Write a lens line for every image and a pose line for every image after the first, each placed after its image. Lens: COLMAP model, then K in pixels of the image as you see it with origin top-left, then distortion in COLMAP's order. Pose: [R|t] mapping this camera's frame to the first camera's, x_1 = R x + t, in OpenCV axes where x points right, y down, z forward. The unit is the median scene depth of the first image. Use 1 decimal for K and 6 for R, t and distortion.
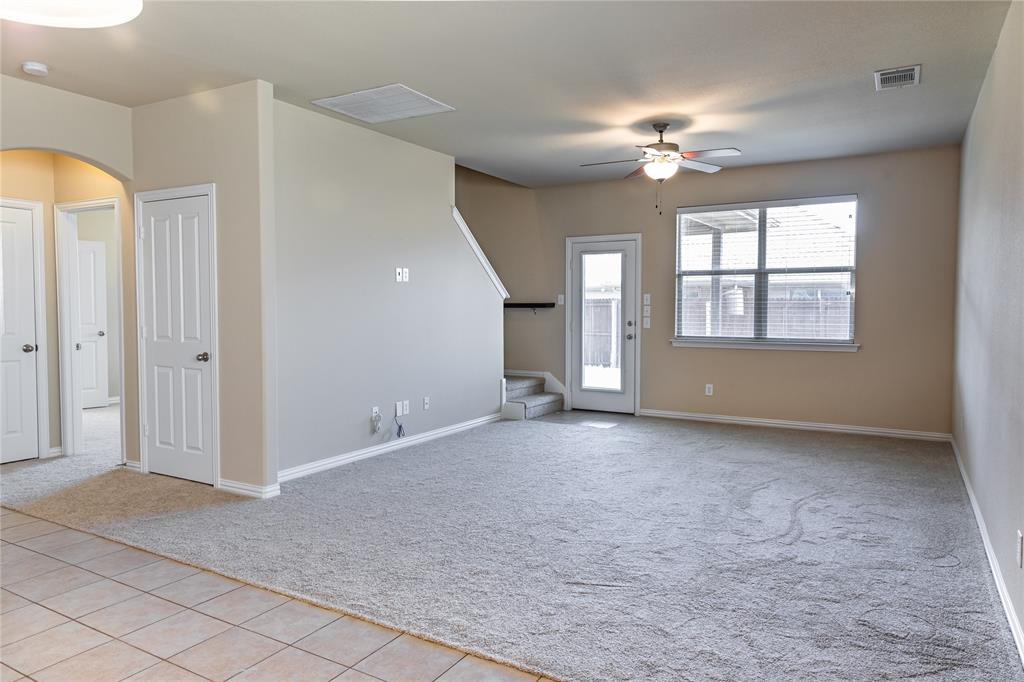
lens RADIAL K [[674.7, 0, 512.0], [0, 674.7, 341.0], [0, 0, 1]] dist [-0.002778, -0.000714]
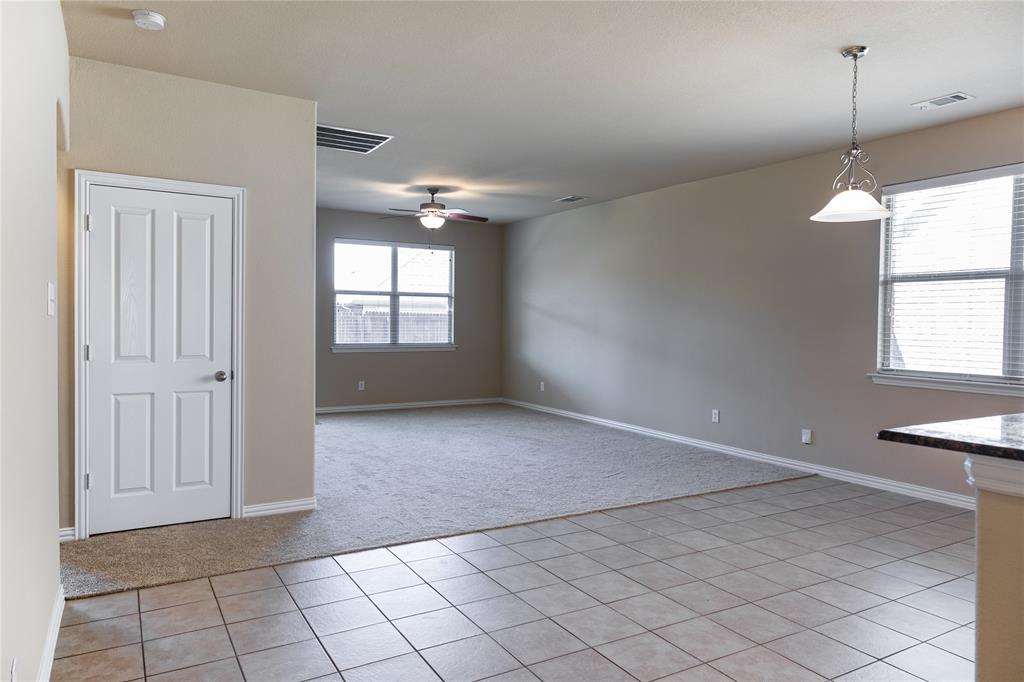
lens RADIAL K [[674.7, 0, 512.0], [0, 674.7, 341.0], [0, 0, 1]] dist [-0.002778, -0.000714]
pose [[0.485906, -0.021445, 0.873748, -0.720524], [0.031516, 0.999479, 0.007004, -0.011805], [-0.873443, 0.024134, 0.486329, 0.154024]]
